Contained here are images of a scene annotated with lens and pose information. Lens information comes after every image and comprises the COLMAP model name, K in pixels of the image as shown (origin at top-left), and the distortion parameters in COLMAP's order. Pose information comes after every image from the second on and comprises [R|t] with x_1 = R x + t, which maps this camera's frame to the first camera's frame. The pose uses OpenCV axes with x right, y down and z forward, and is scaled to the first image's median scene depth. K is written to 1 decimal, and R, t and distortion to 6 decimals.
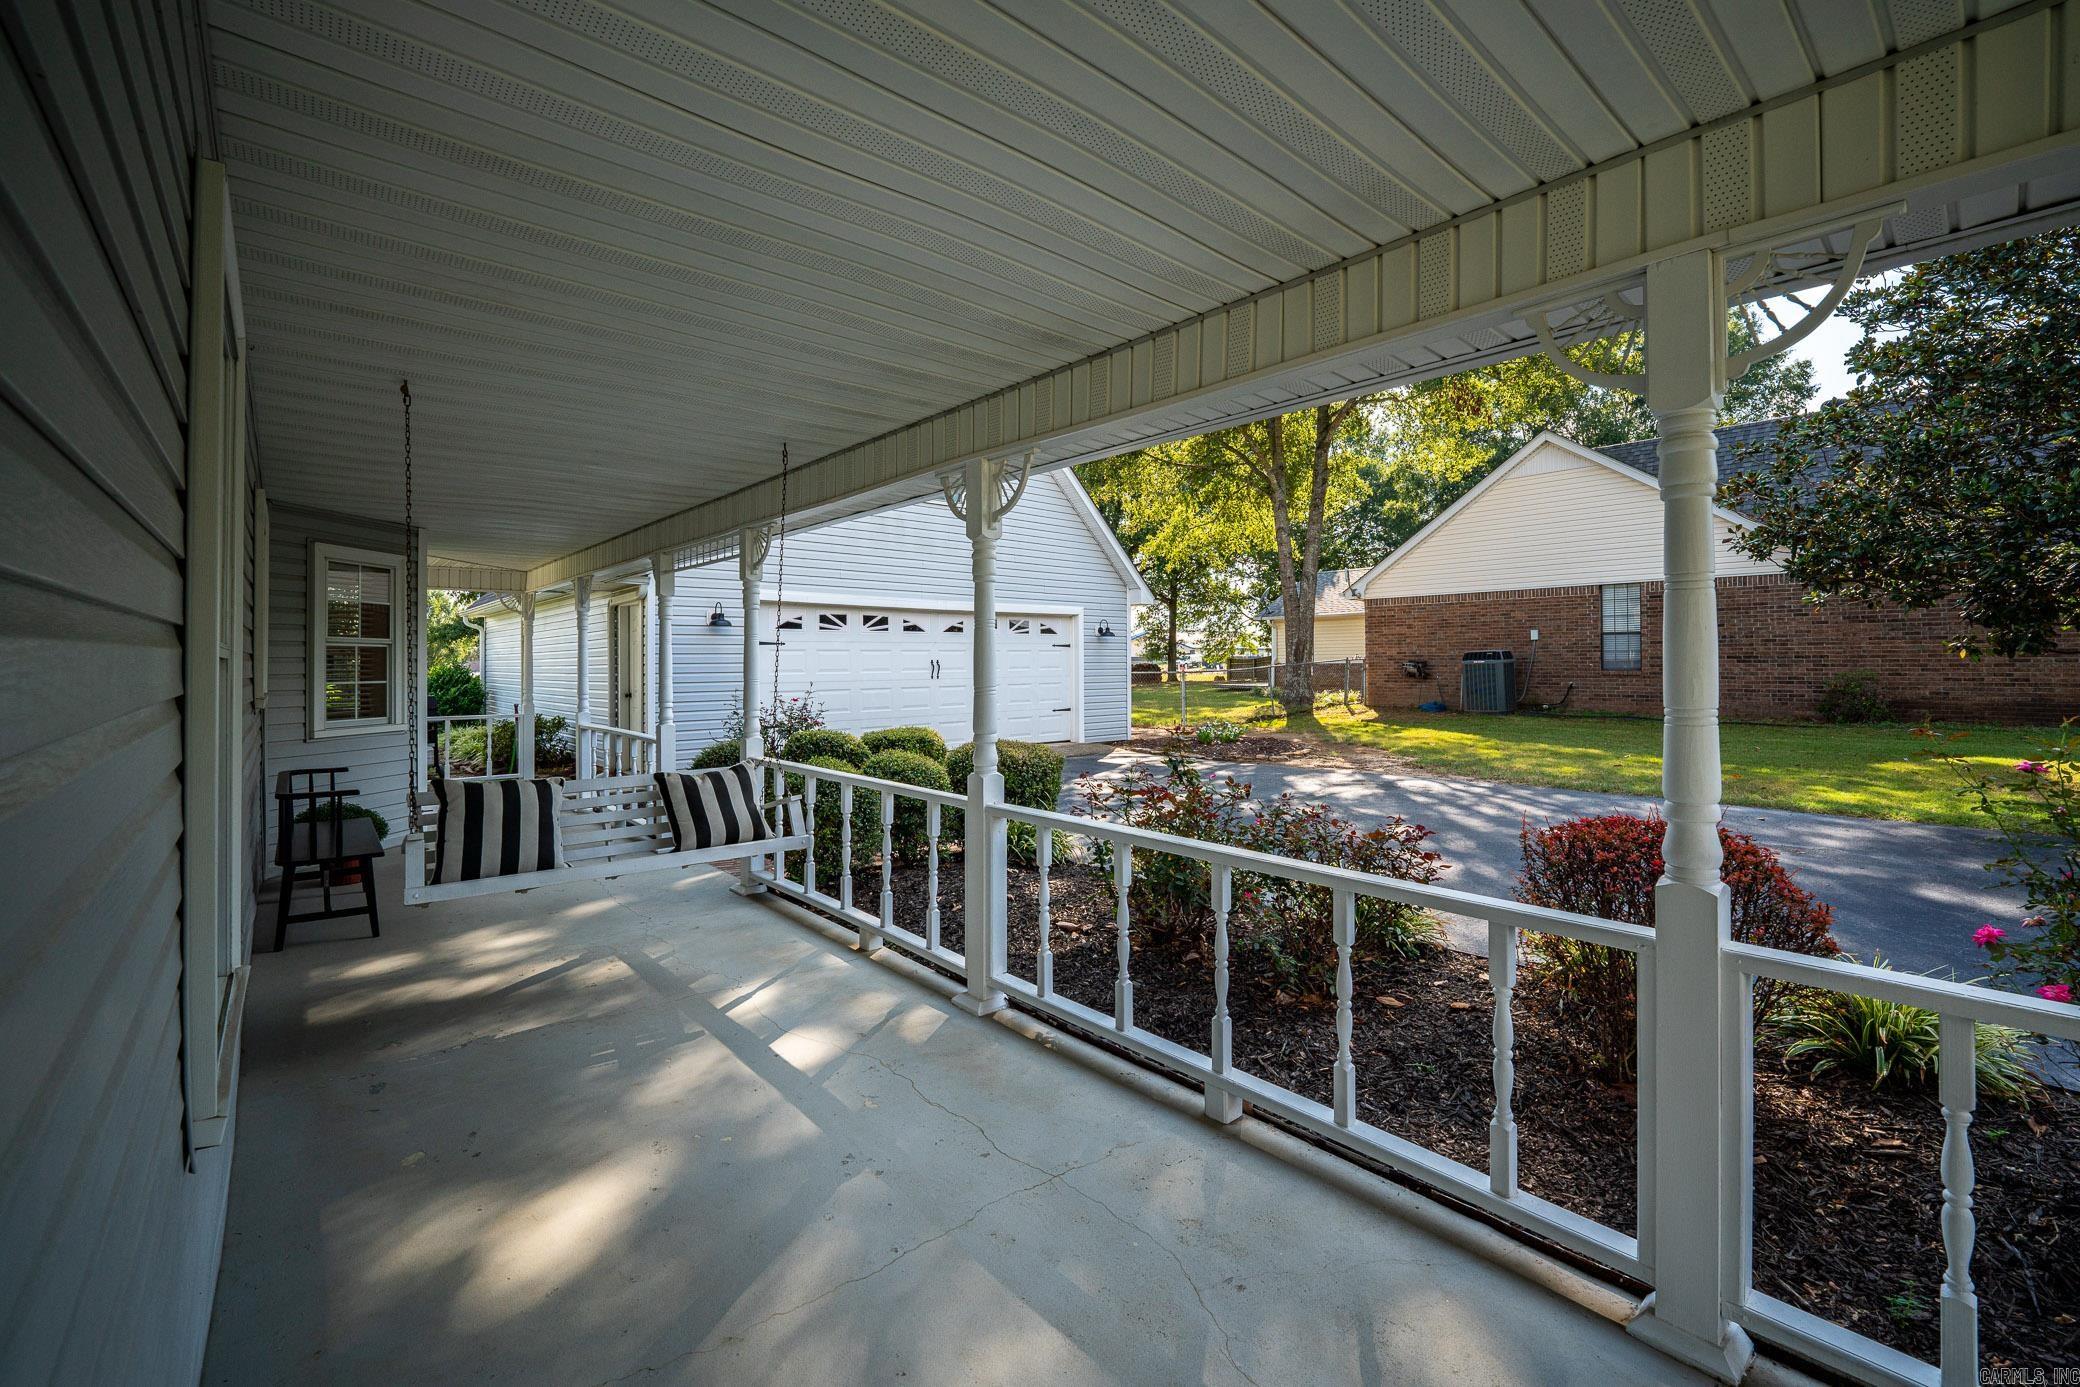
lens RADIAL K [[862.8, 0, 1035.4], [0, 862.8, 653.1], [0, 0, 1]] dist [0.002113, -0.000176]
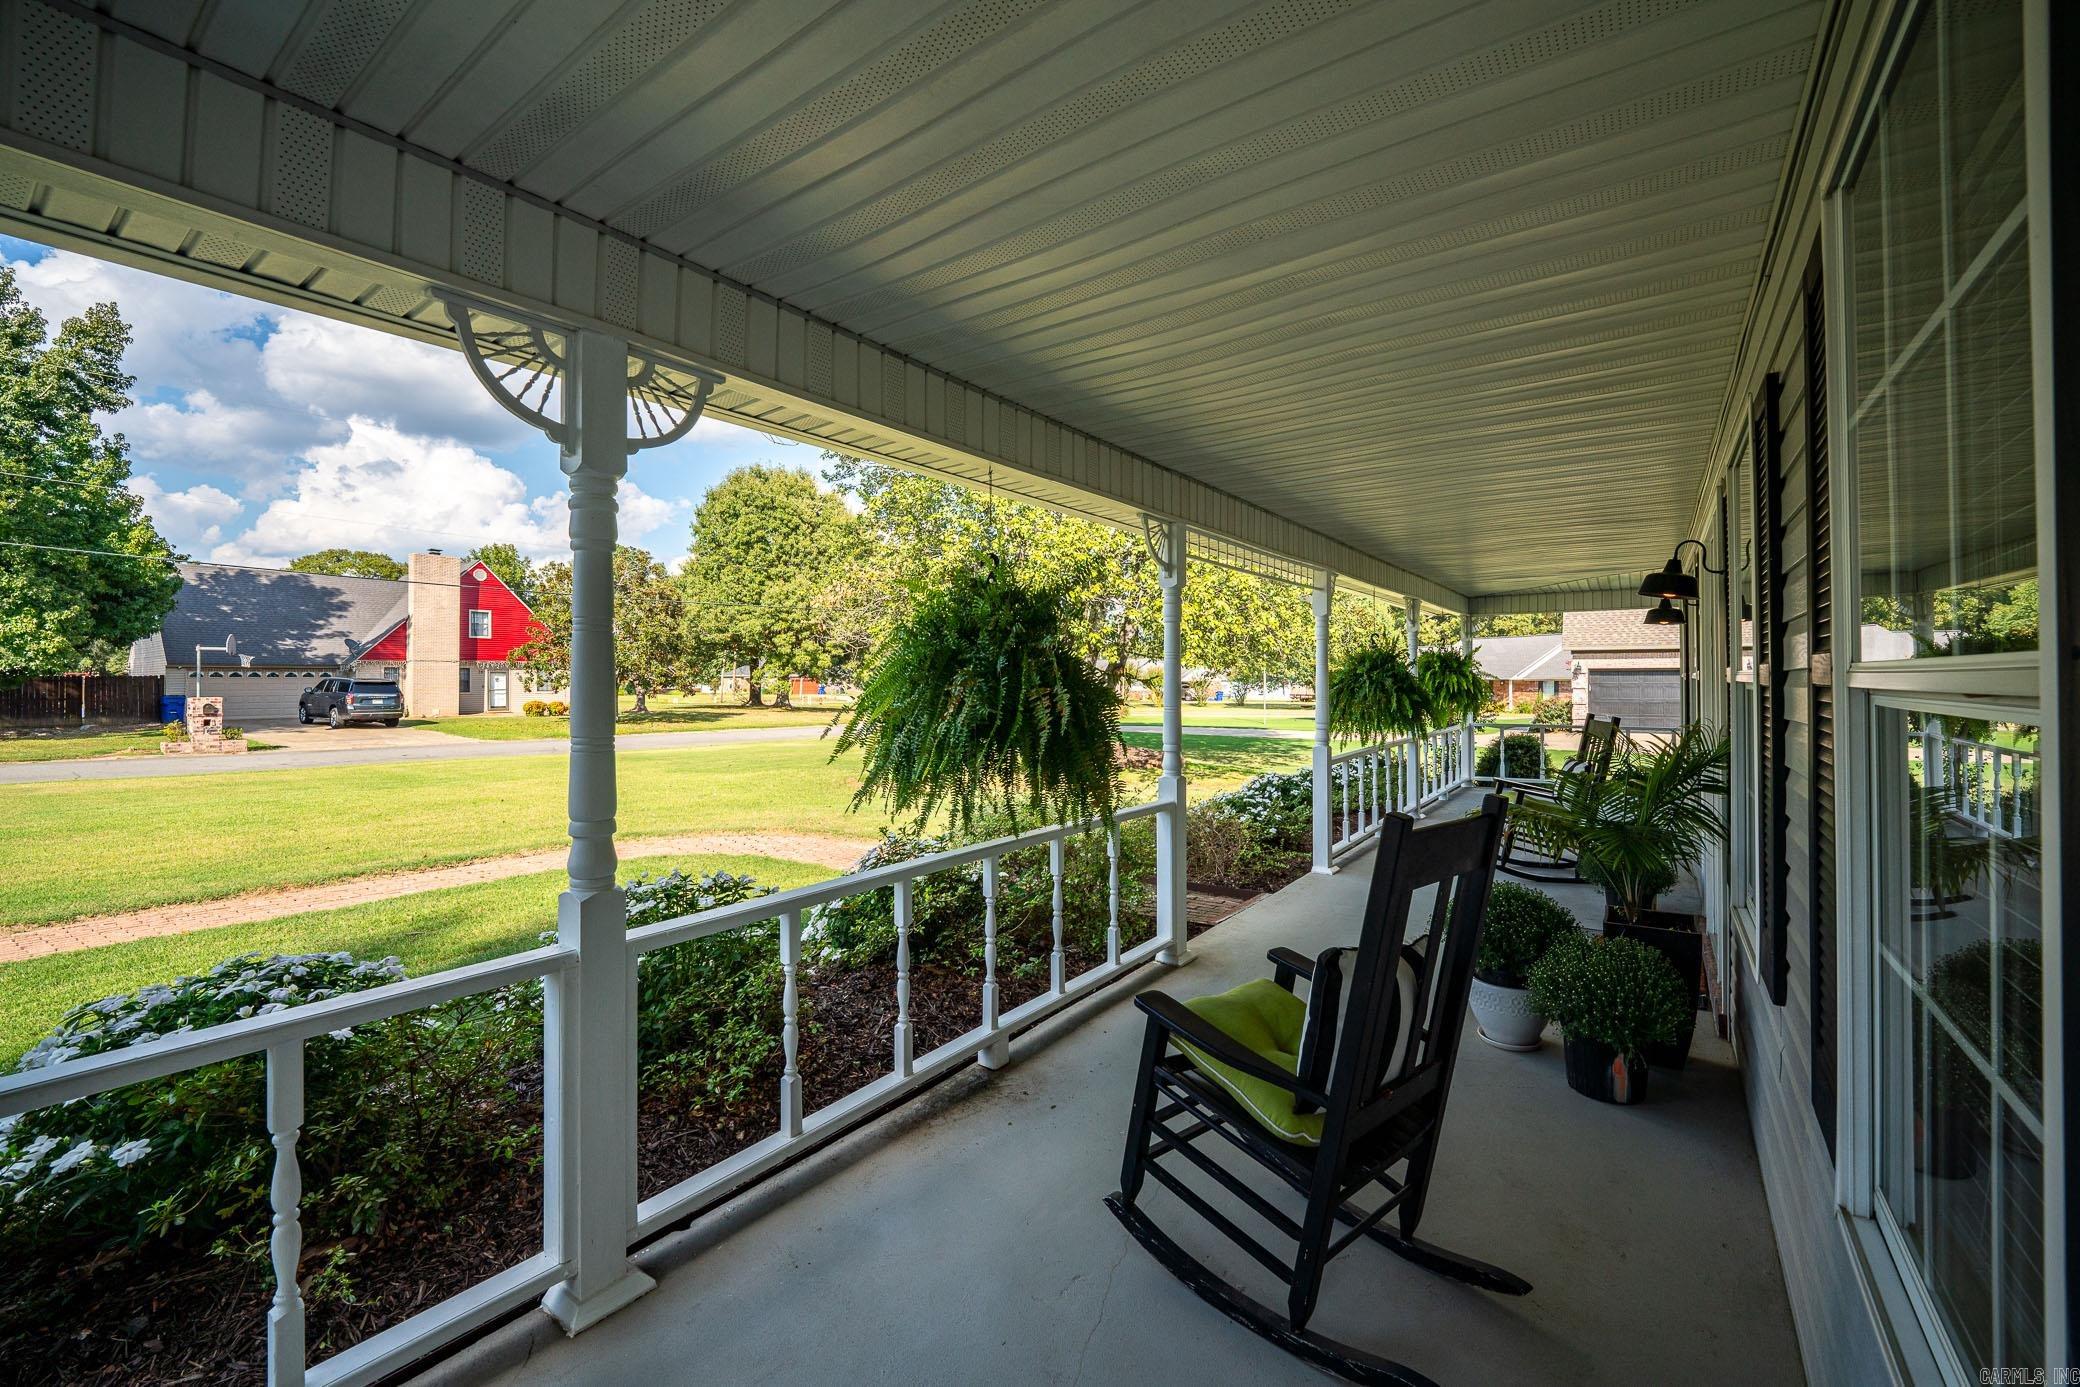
lens RADIAL K [[859.1, 0, 1039.2], [0, 859.1, 674.5], [0, 0, 1]] dist [-0.002001, -0.000115]
pose [[-0.222733, 0.011712, 0.974809, -0.655364], [0.005341, 0.999927, -0.010794, 0.005941], [-0.974865, 0.002803, -0.222780, 0.816829]]
